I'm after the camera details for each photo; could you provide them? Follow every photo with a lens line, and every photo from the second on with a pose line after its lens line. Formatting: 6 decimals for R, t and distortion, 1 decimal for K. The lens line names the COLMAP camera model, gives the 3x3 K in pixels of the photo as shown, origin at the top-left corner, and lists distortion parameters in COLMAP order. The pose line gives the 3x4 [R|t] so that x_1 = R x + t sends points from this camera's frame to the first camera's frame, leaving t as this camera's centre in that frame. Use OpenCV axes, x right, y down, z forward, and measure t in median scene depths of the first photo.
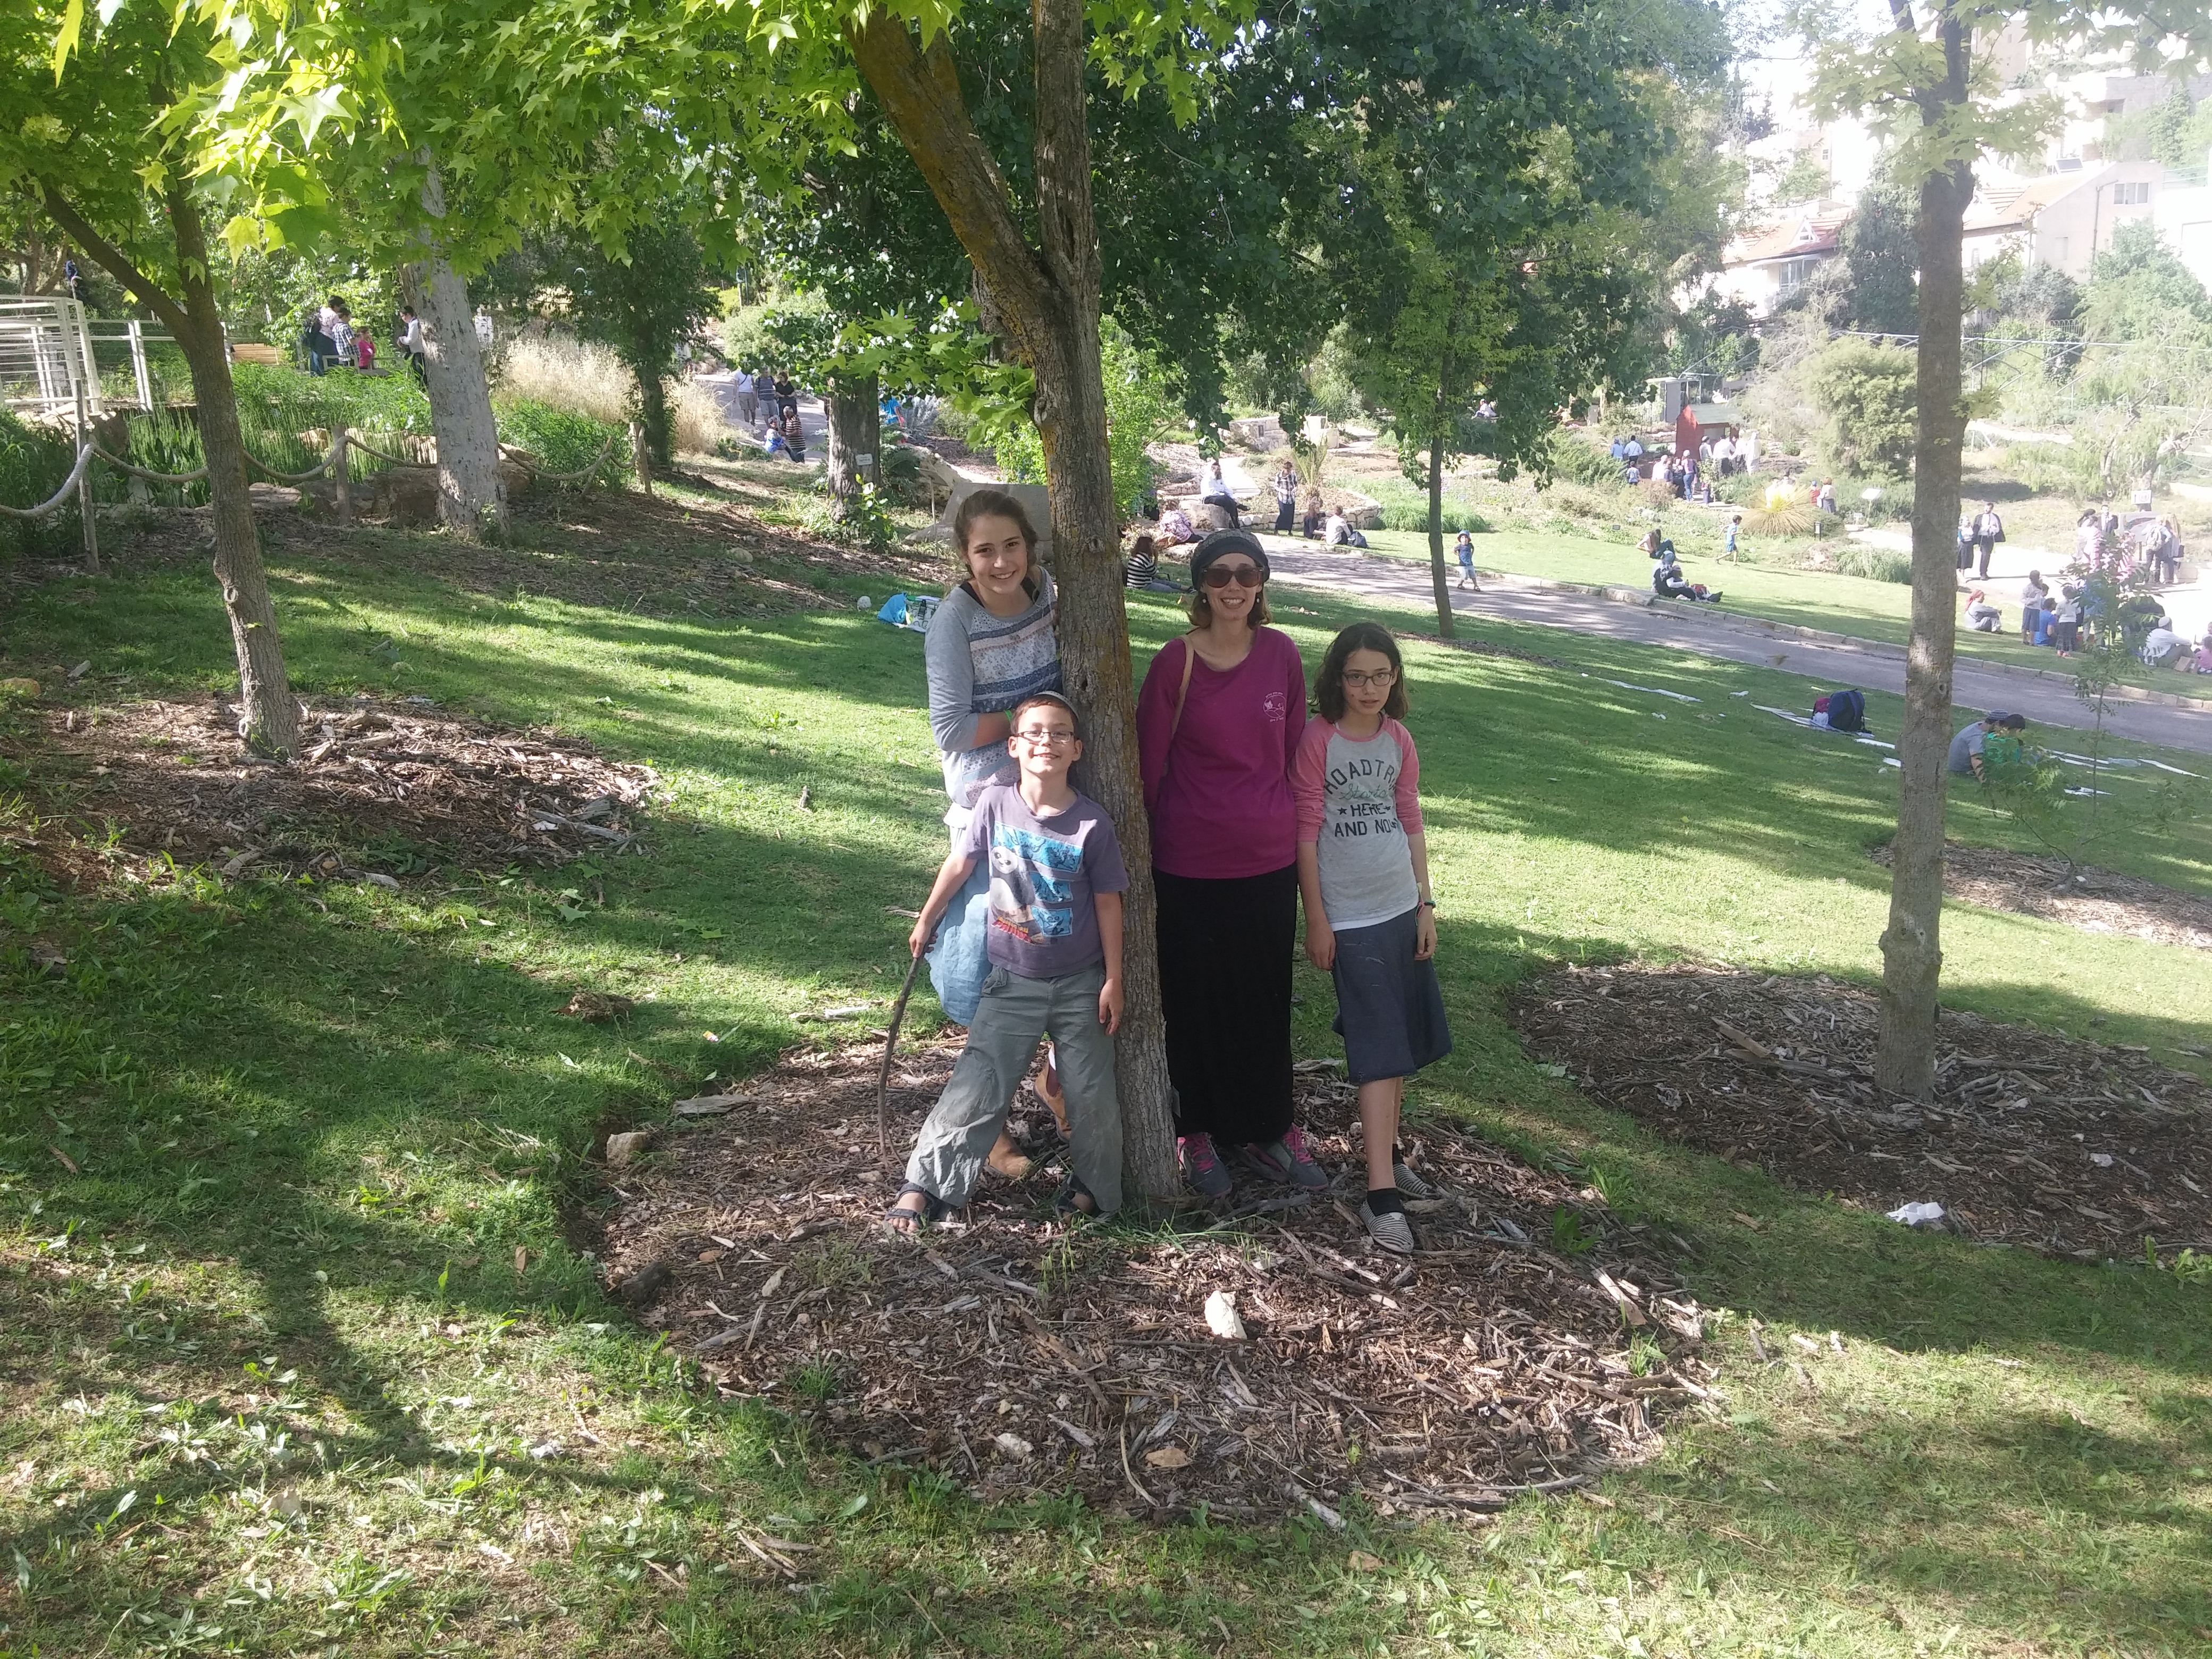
lens RADIAL K [[1853.4, 0, 1106.0], [0, 1853.4, 829.5], [0, 0, 1]] dist [0.045574, -0.079512]
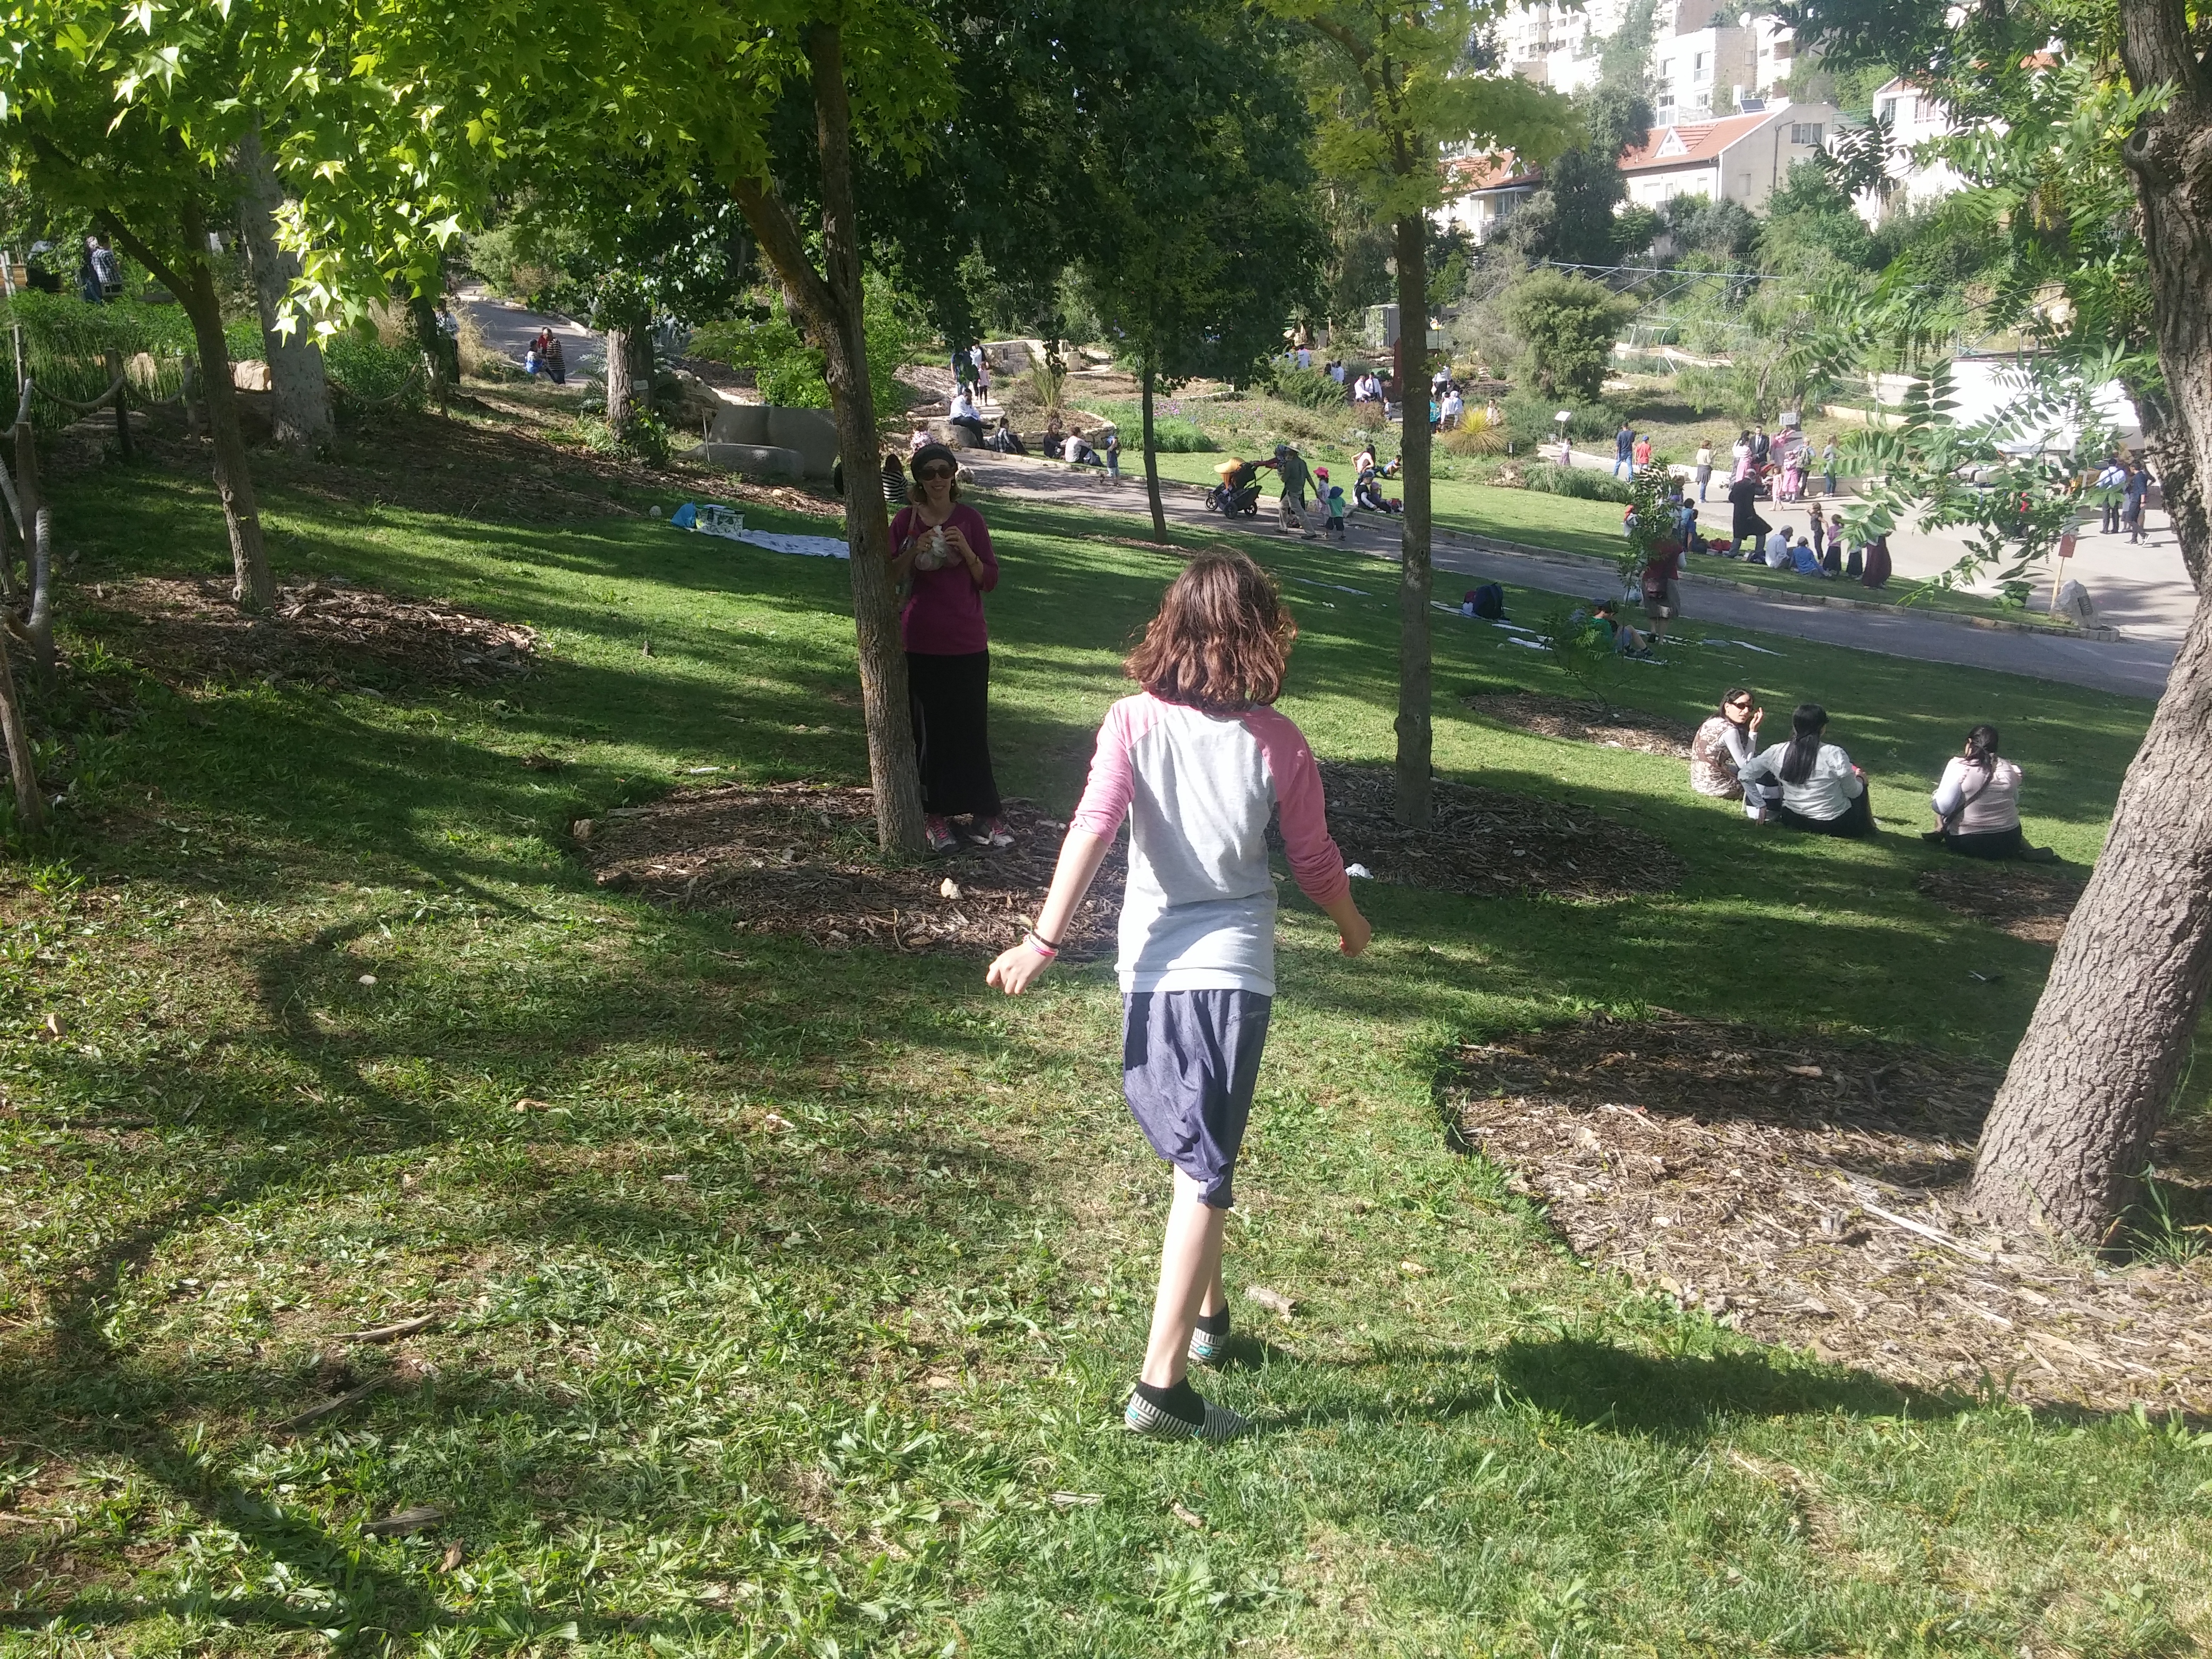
lens RADIAL K [[1853.4, 0, 1106.0], [0, 1853.4, 829.5], [0, 0, 1]] dist [0.045574, -0.079512]
pose [[0.991486, -0.027225, 0.127332, -0.002362], [0.021897, 0.998833, 0.043058, 0.020407], [-0.128356, -0.039903, 0.990925, -0.124244]]
